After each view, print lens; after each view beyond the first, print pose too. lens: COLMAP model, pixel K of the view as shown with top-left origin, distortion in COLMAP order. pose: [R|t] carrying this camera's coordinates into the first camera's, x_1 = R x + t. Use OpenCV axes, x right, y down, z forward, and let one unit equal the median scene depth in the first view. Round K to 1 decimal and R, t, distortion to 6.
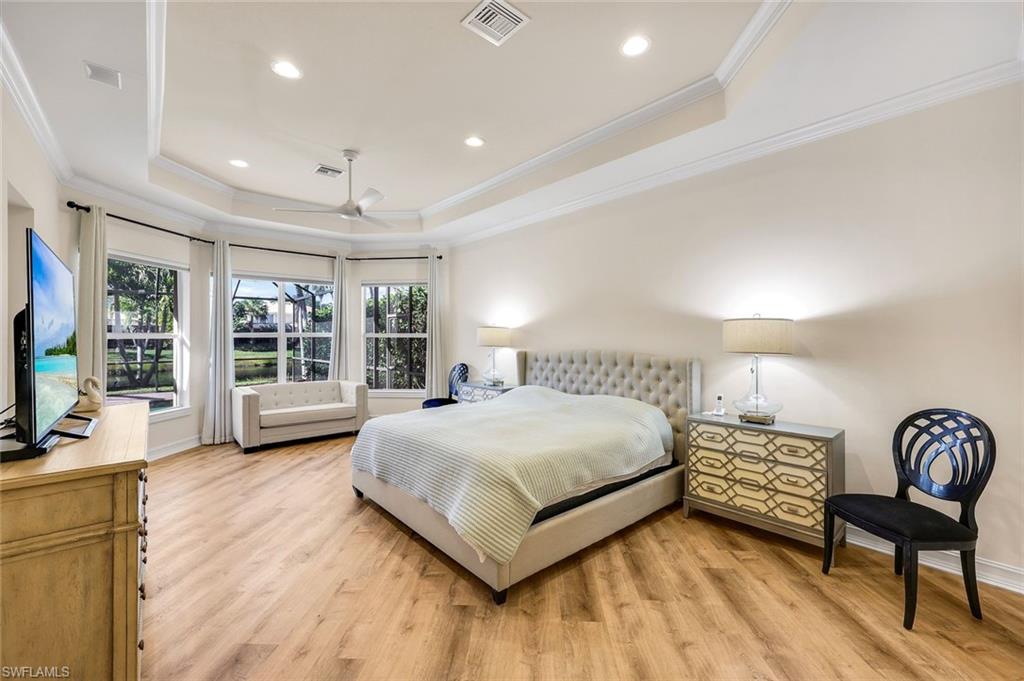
lens RADIAL K [[413.4, 0, 499.5], [0, 413.4, 335.0], [0, 0, 1]] dist [-0.000083, -0.000007]
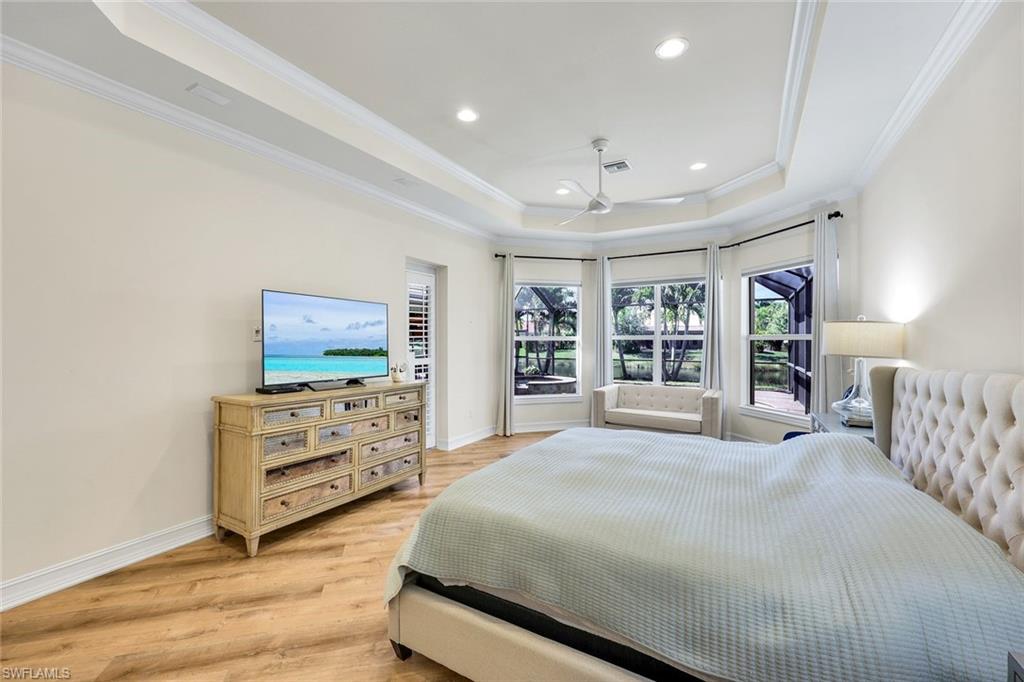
lens RADIAL K [[413.2, 0, 512.0], [0, 413.2, 341.0], [0, 0, 1]] dist [0.001193, 0.000149]
pose [[0.338150, 0.002915, -0.941088, 0.333776], [0.003081, 0.999986, 0.004204, 0.003687], [0.941087, -0.004322, 0.338137, 0.361636]]
